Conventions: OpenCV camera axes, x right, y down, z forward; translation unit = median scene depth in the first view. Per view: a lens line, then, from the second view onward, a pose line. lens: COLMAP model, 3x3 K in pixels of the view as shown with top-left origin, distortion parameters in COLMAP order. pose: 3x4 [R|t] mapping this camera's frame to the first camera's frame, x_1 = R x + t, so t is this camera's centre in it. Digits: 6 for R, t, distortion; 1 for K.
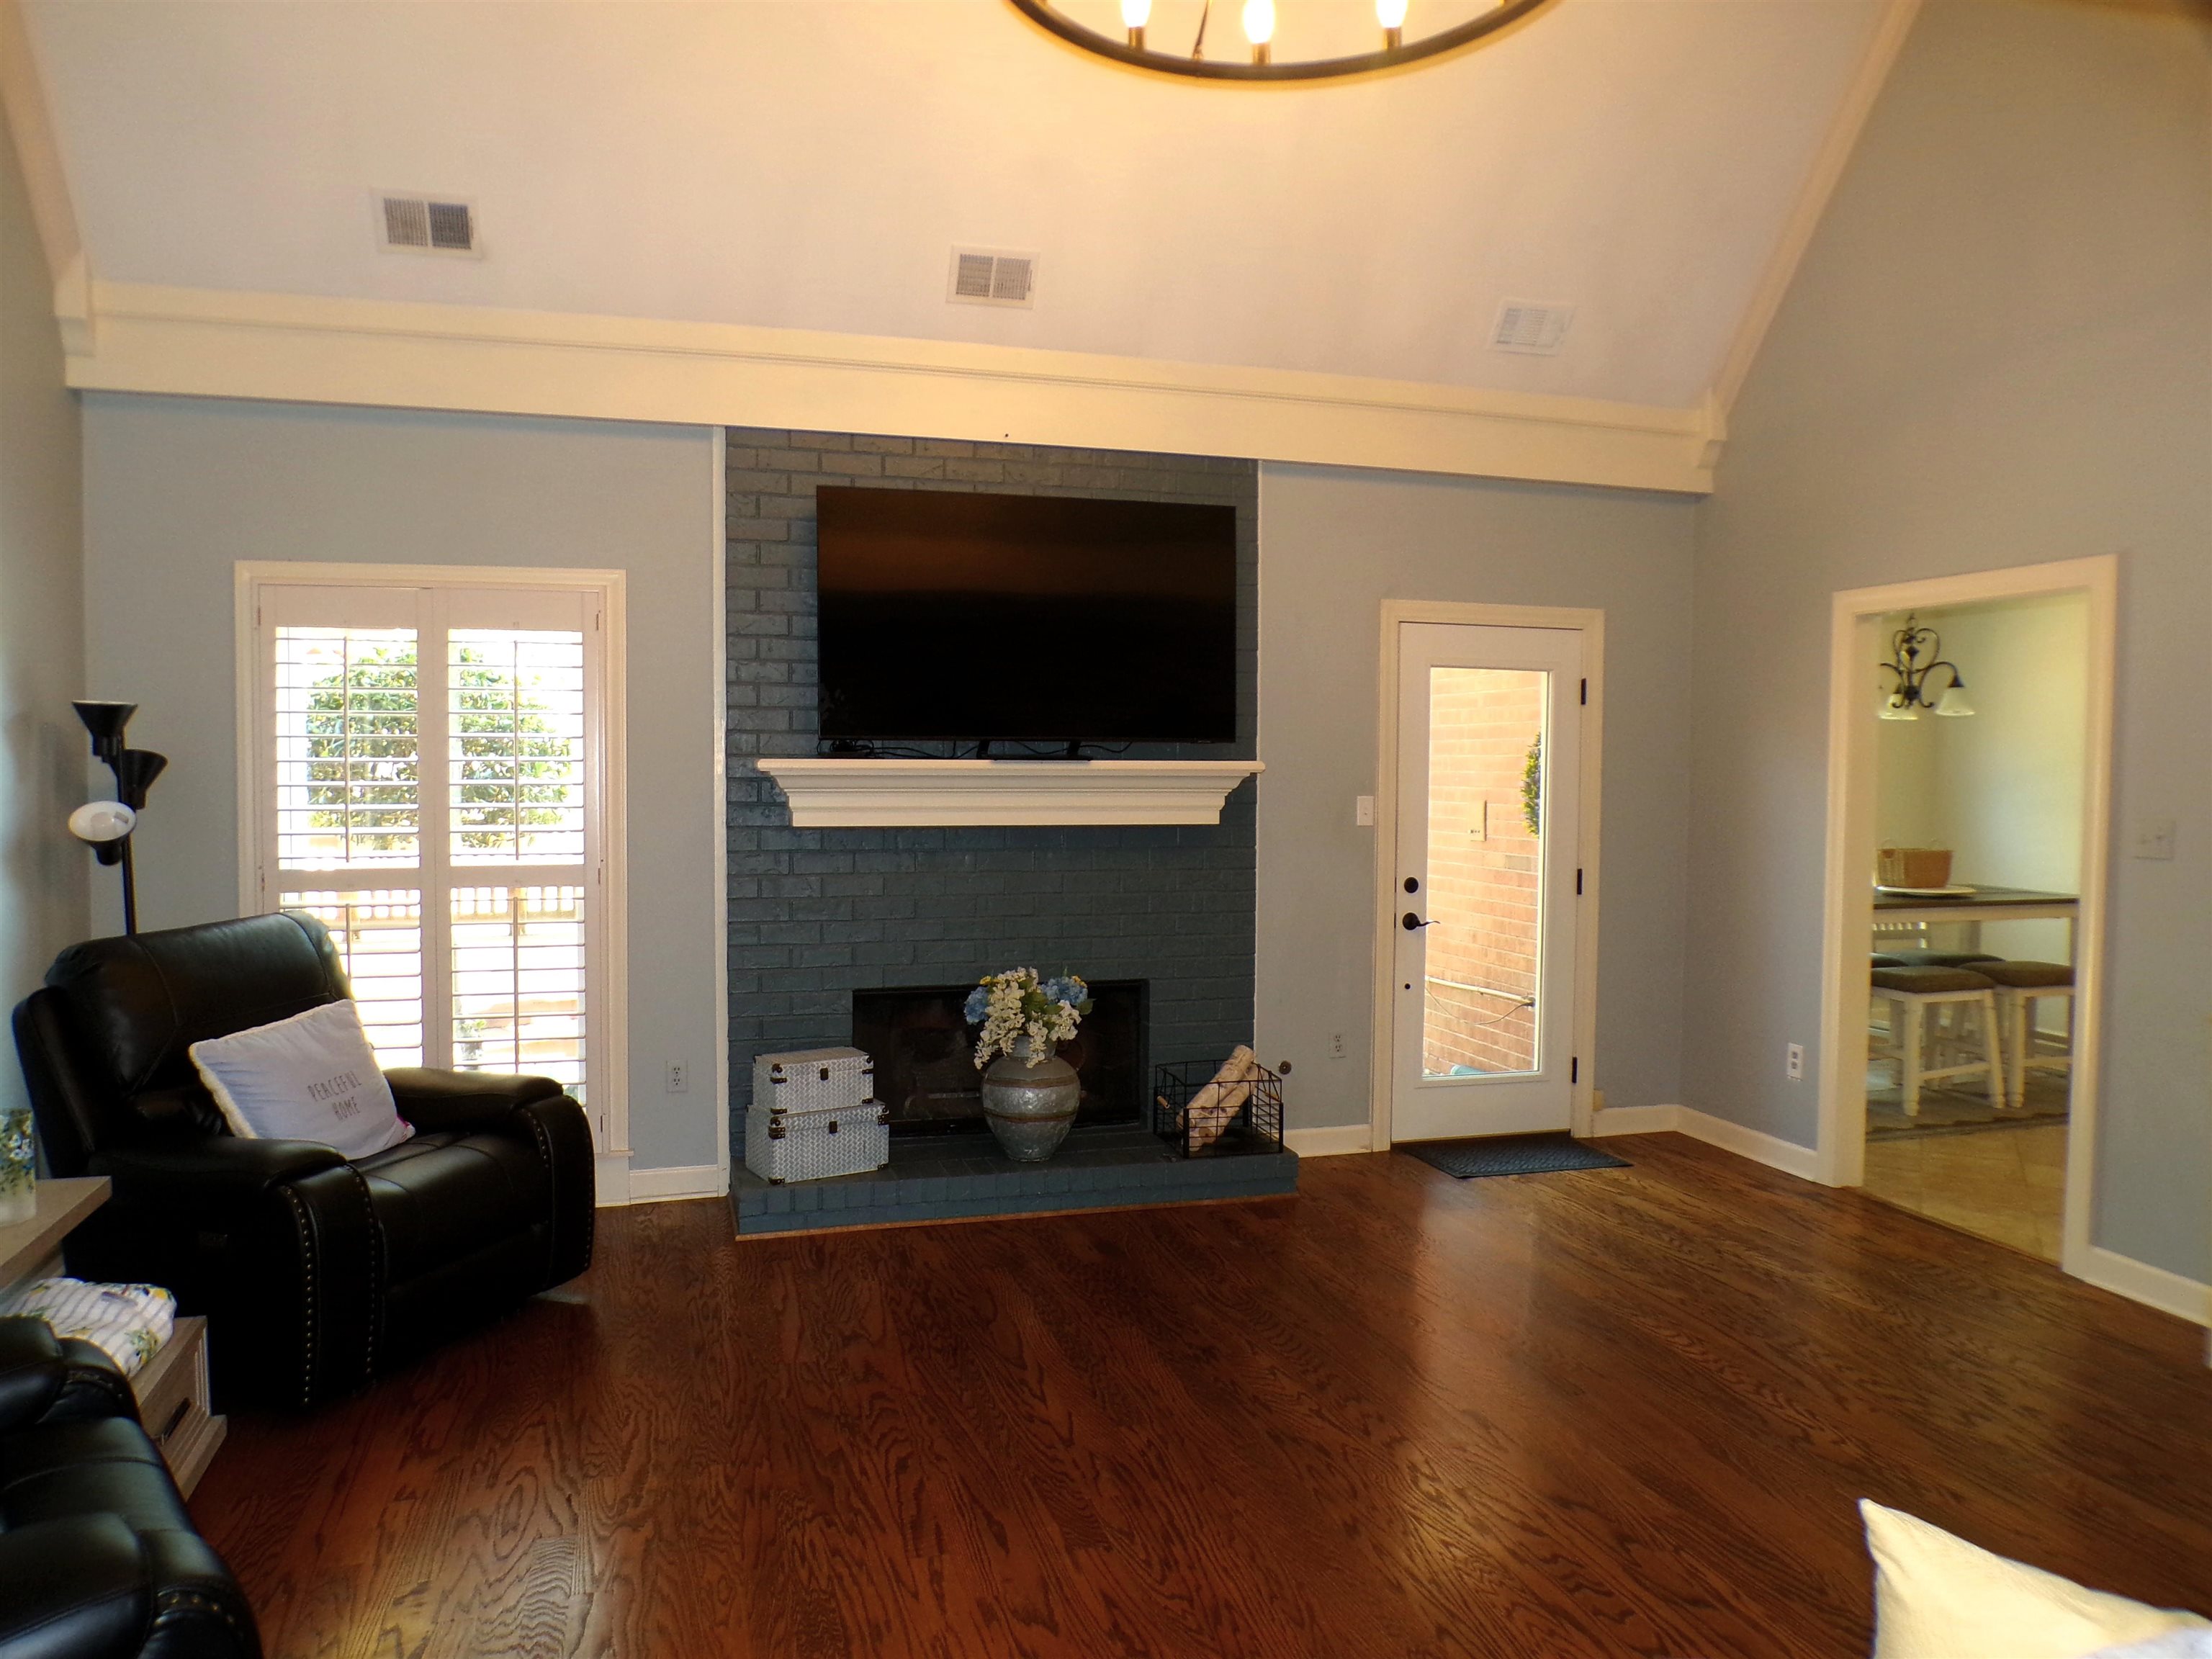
lens RADIAL K [[1504.4, 0, 1080.2], [0, 1504.4, 834.3], [0, 0, 1]] dist [-0.032926, 0.003017]
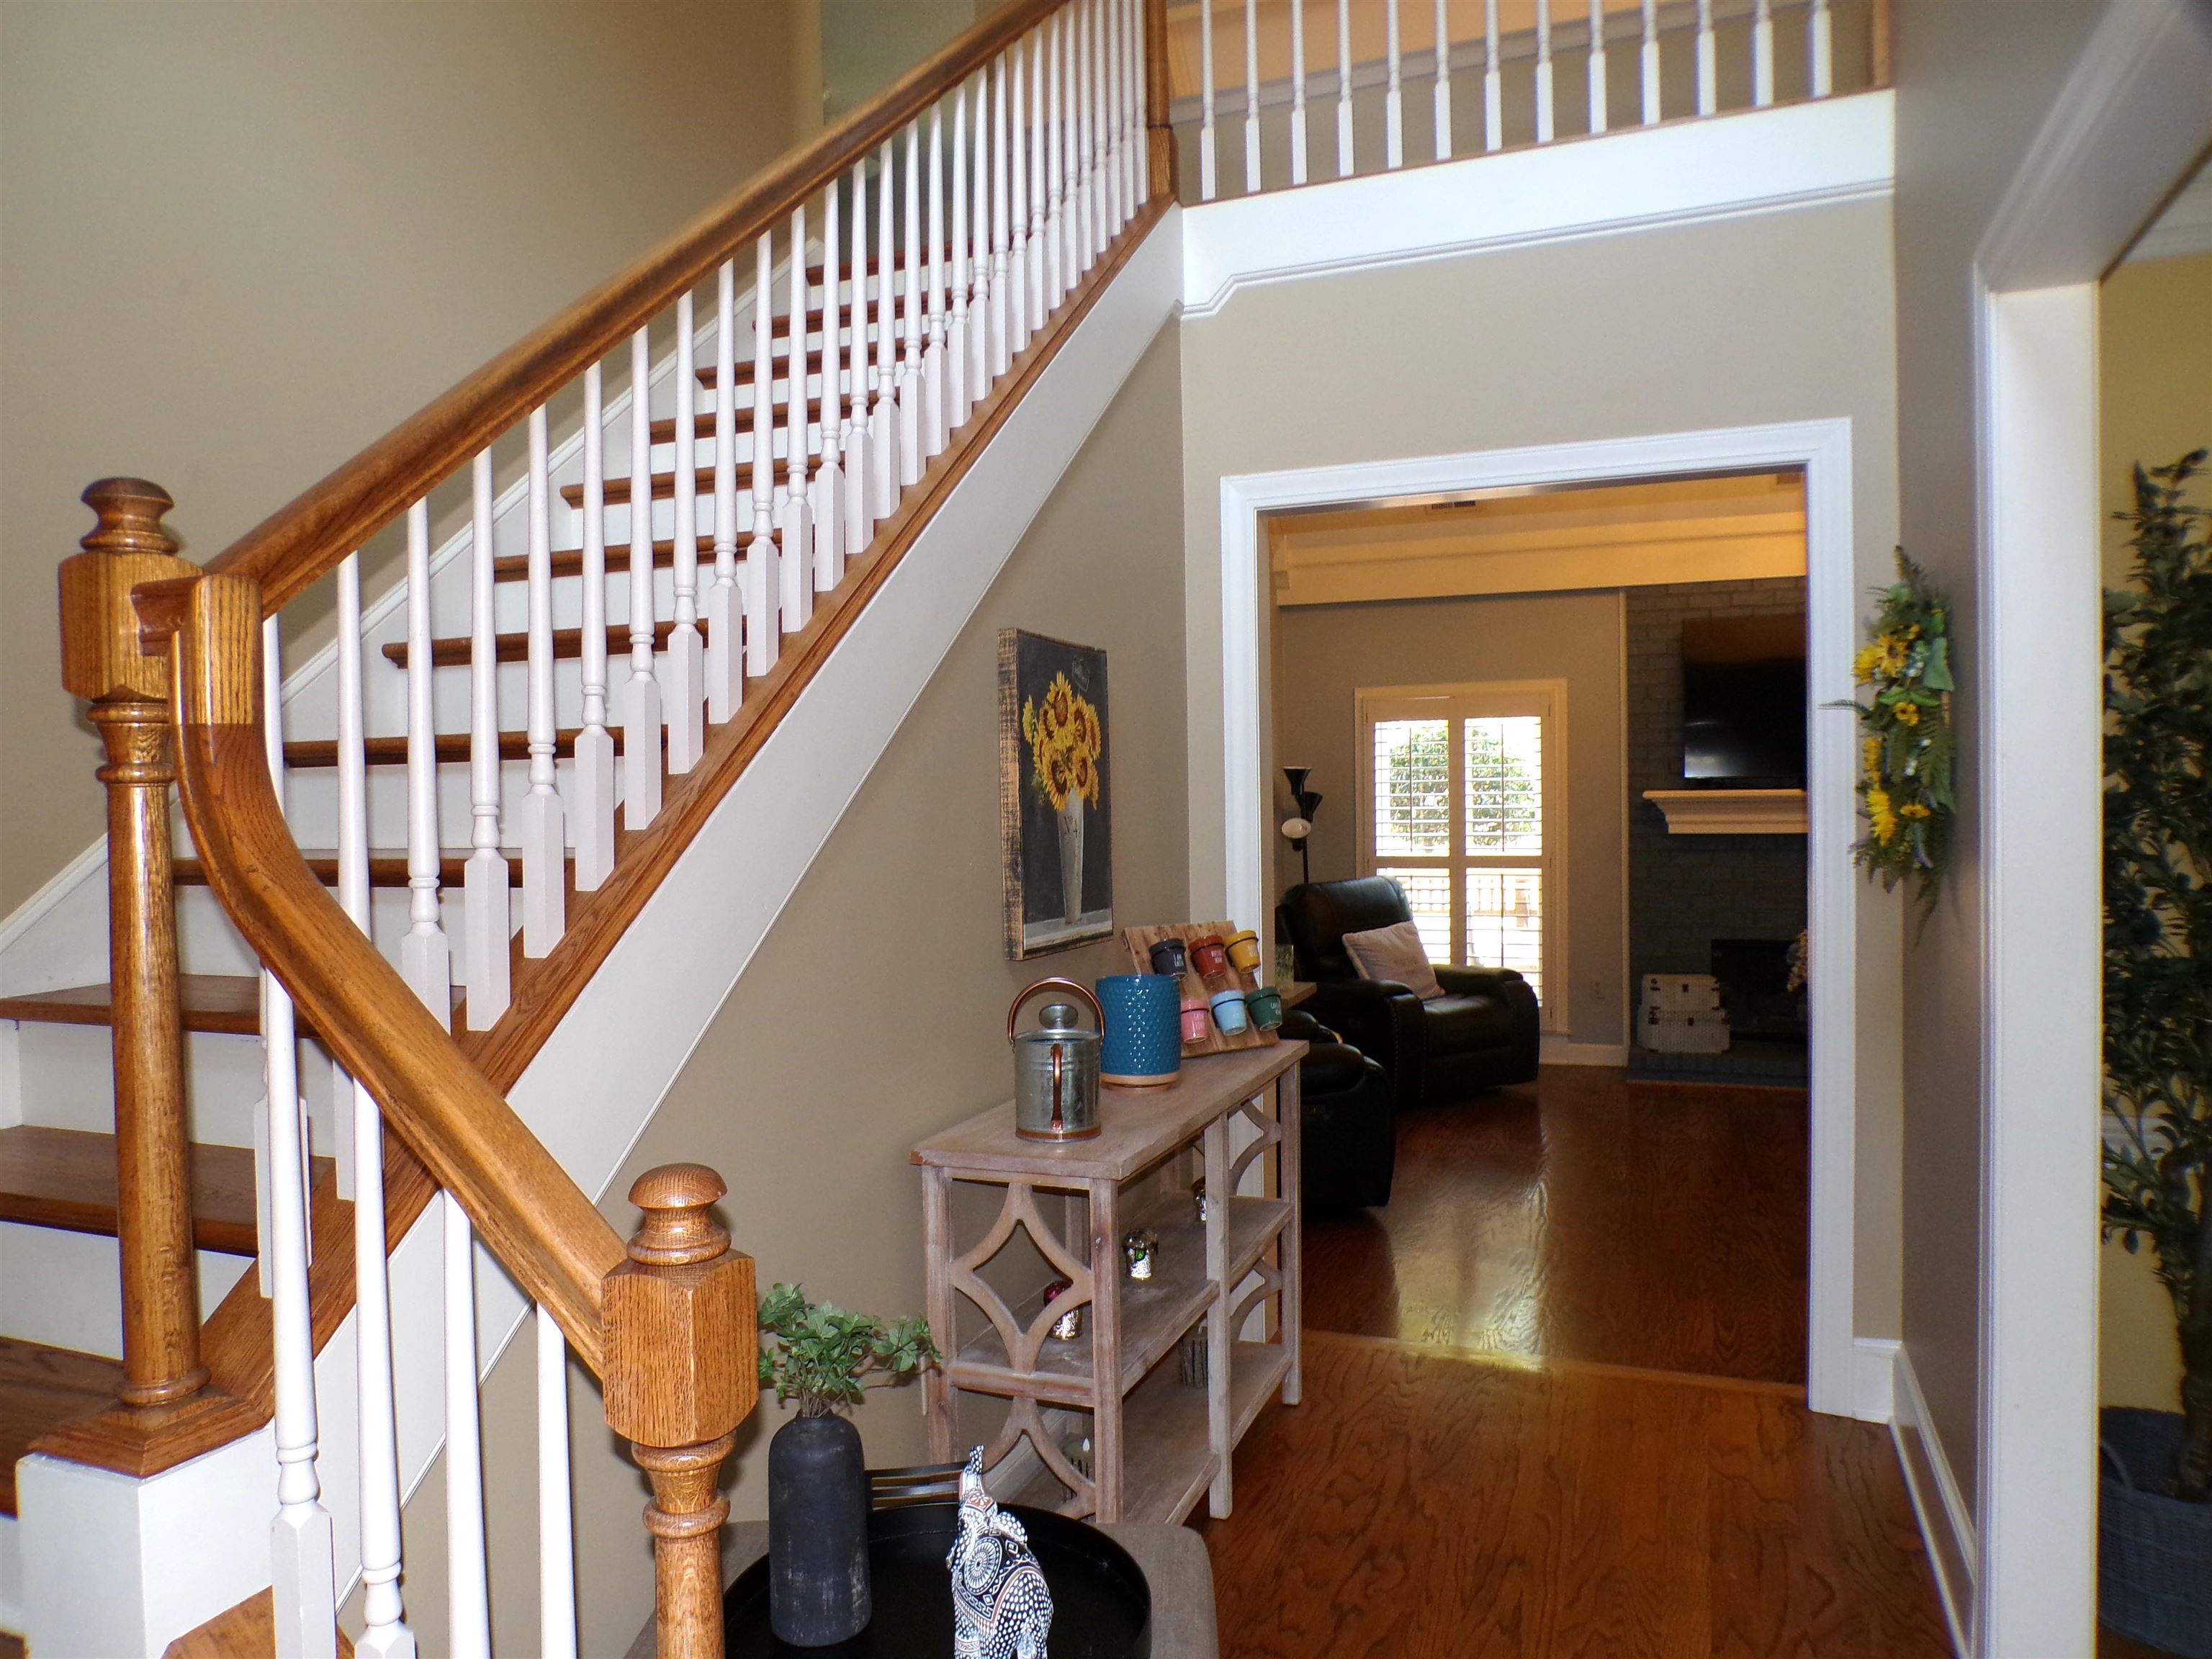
lens RADIAL K [[1524.6, 0, 1103.2], [0, 1524.6, 738.7], [0, 0, 1]] dist [-0.072176, 0.000589]
pose [[0.801471, -0.032670, -0.597140, 0.297409], [-0.018644, 0.996656, -0.079551, 0.034156], [0.597743, 0.074891, 0.798182, -0.668135]]
